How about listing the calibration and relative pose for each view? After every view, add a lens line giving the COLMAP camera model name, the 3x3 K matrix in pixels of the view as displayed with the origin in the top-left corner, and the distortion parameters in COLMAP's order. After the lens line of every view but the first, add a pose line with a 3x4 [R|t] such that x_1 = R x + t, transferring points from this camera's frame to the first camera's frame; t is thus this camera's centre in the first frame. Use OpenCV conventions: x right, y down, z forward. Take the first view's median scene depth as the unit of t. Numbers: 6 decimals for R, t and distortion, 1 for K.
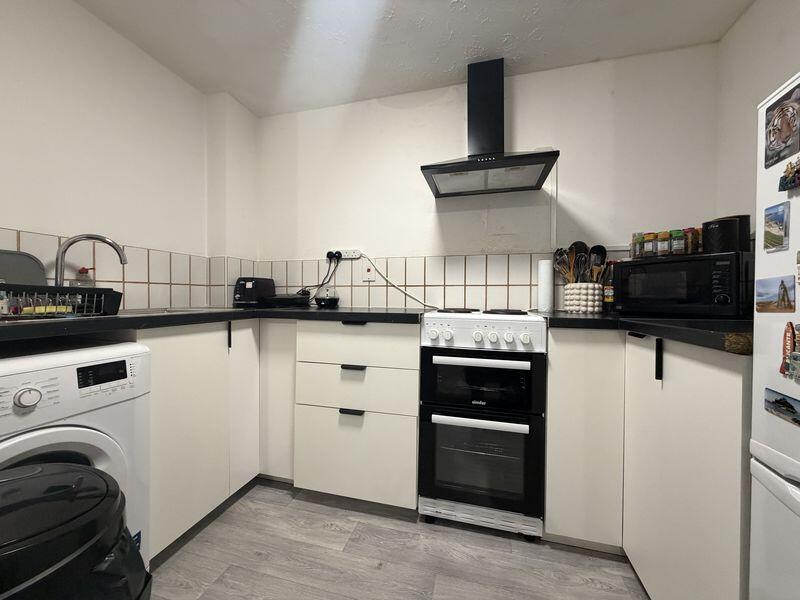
lens RADIAL K [[322.0, 0, 400.0], [0, 322.0, 300.0], [0, 0, 1]] dist [-0.000281, -0.000326]
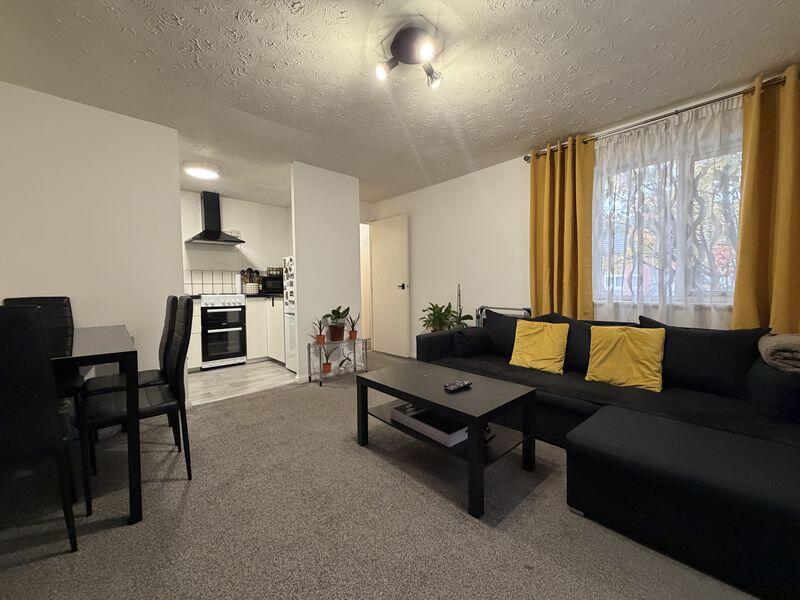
lens RADIAL K [[319.5, 0, 400.0], [0, 319.5, 300.0], [0, 0, 1]] dist [0.000869, 0.000062]
pose [[0.527336, -0.049620, 0.848206, -1.319907], [0.019954, 0.998741, 0.046021, -0.009177], [-0.849422, -0.007343, 0.527663, -1.844865]]
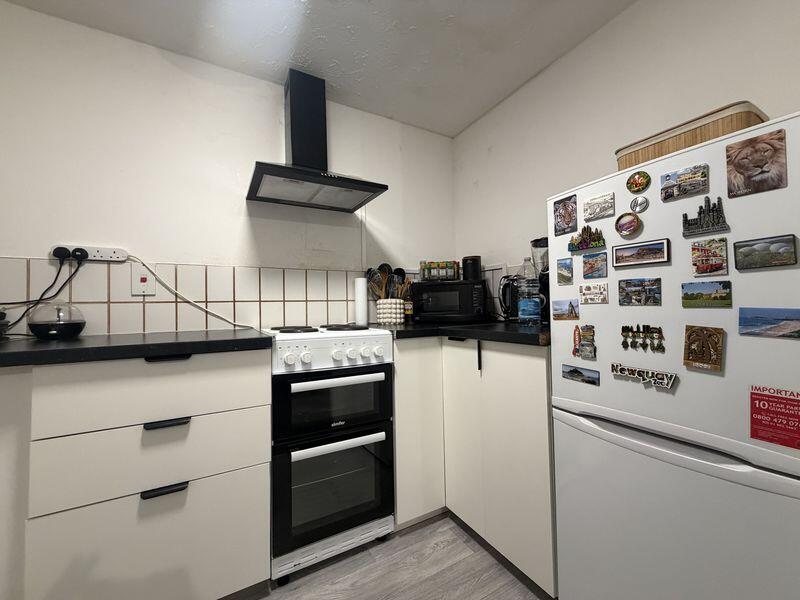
lens RADIAL K [[319.5, 0, 400.0], [0, 319.5, 300.0], [0, 0, 1]] dist [0.000869, 0.000062]
pose [[0.707561, -0.003533, 0.706643, -0.279720], [0.029581, 0.999259, -0.024624, -0.021445], [-0.706033, 0.038327, 0.707141, 0.164478]]
